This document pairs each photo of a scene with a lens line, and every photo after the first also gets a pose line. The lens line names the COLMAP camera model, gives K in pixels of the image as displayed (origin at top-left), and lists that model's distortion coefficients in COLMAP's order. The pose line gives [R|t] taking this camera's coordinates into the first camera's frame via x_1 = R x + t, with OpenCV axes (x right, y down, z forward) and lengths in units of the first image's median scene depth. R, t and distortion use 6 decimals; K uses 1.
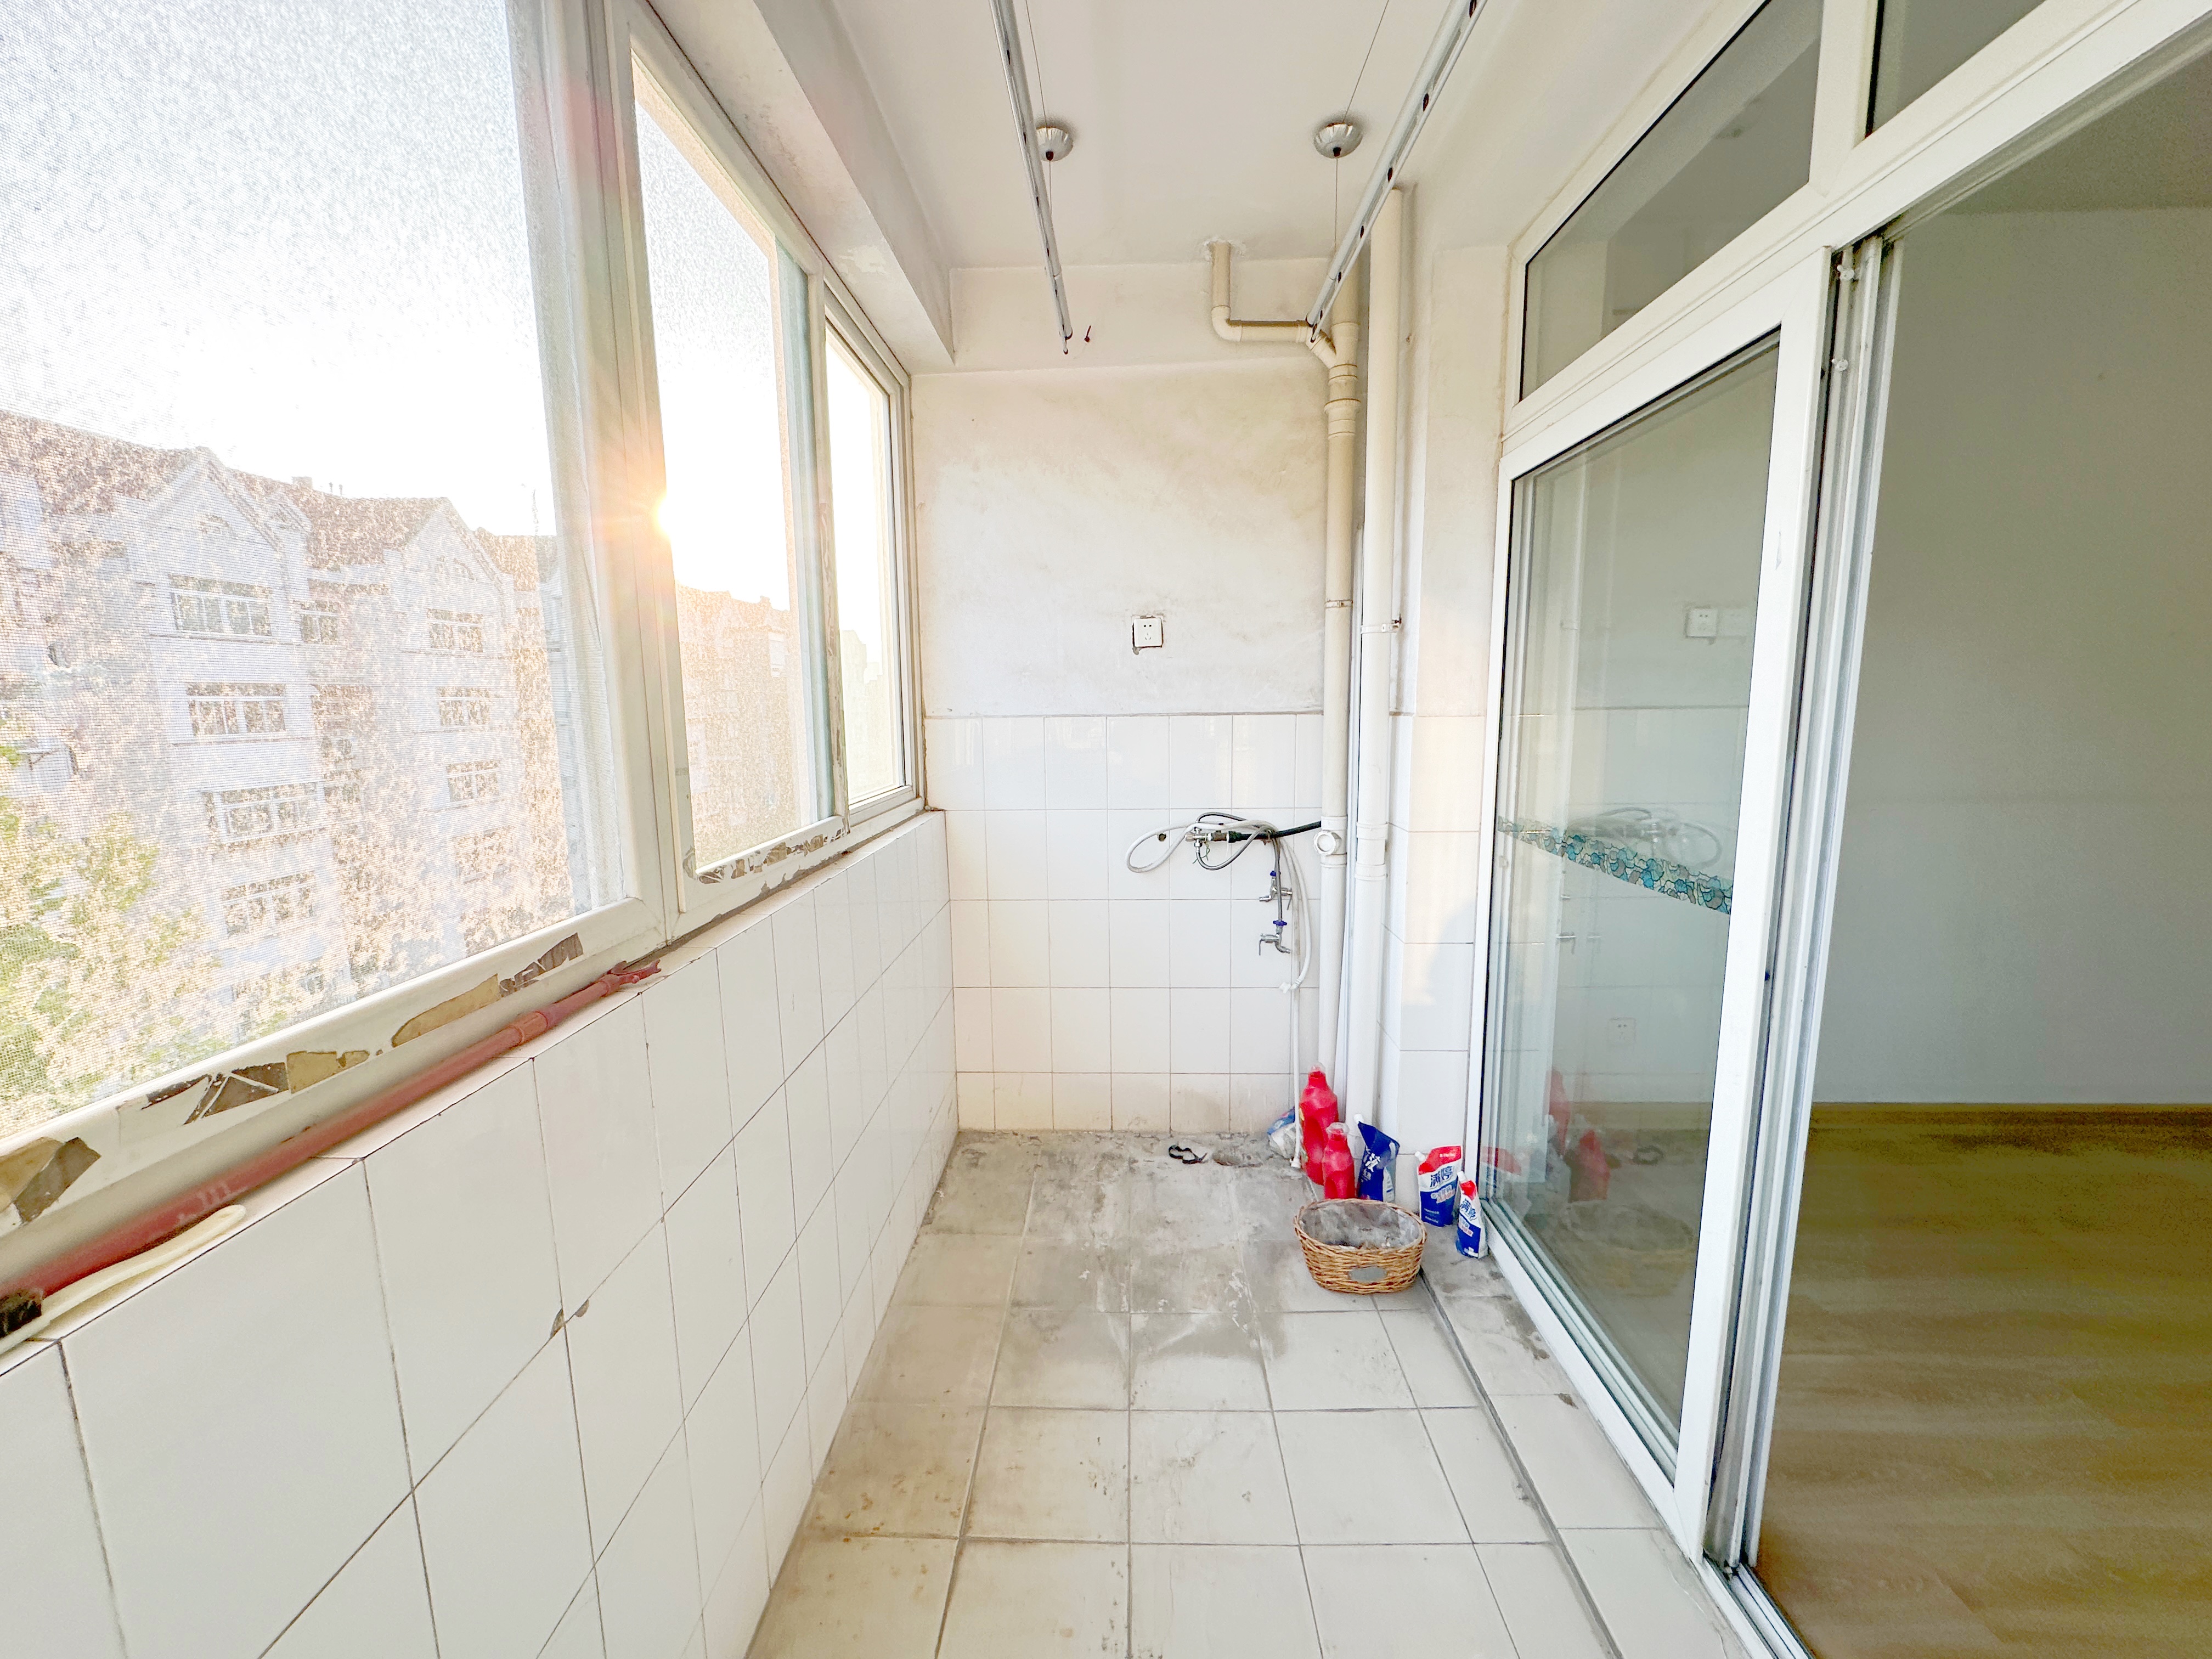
lens RADIAL K [[883.5, 0, 1106.2], [0, 883.5, 828.4], [0, 0, 1]] dist [0.007932, -0.000199]
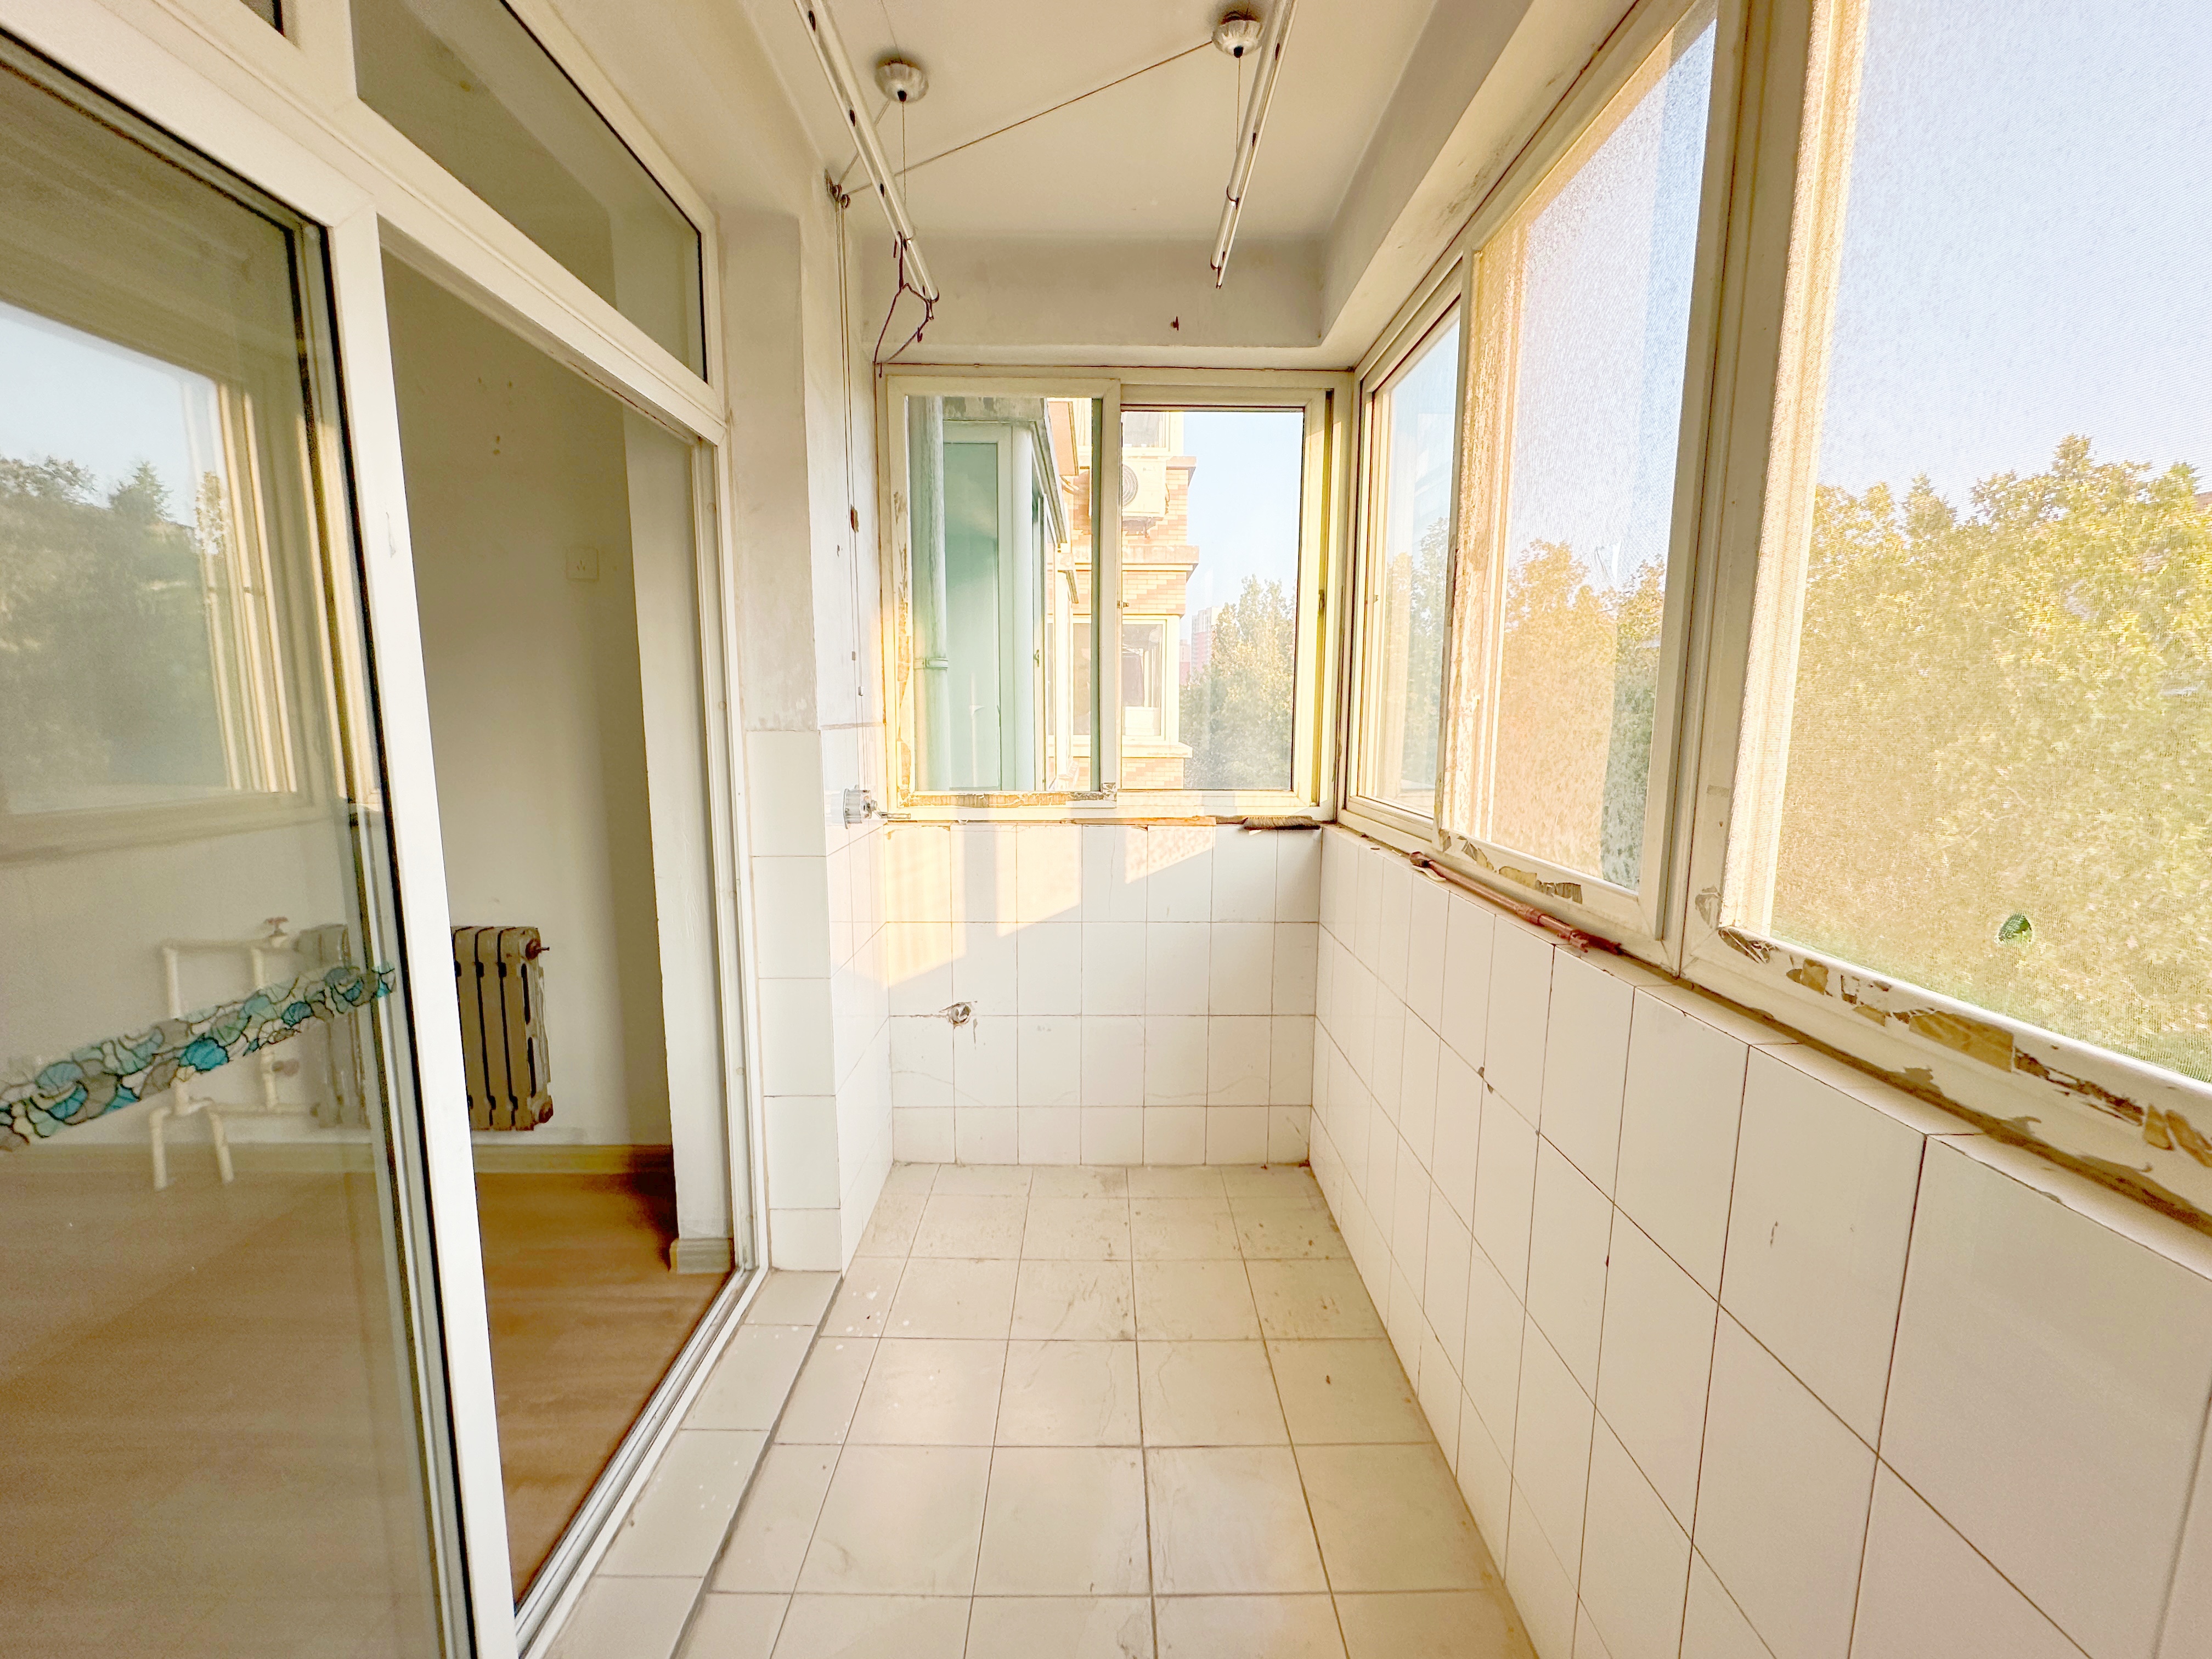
lens RADIAL K [[883.5, 0, 1105.5], [0, 883.5, 827.9], [0, 0, 1]] dist [0.007932, -0.000199]
pose [[-0.999121, 0.015146, -0.039099, 0.100994], [0.003722, 0.960837, 0.277090, -0.234608], [0.041764, 0.276701, -0.960048, 1.608071]]
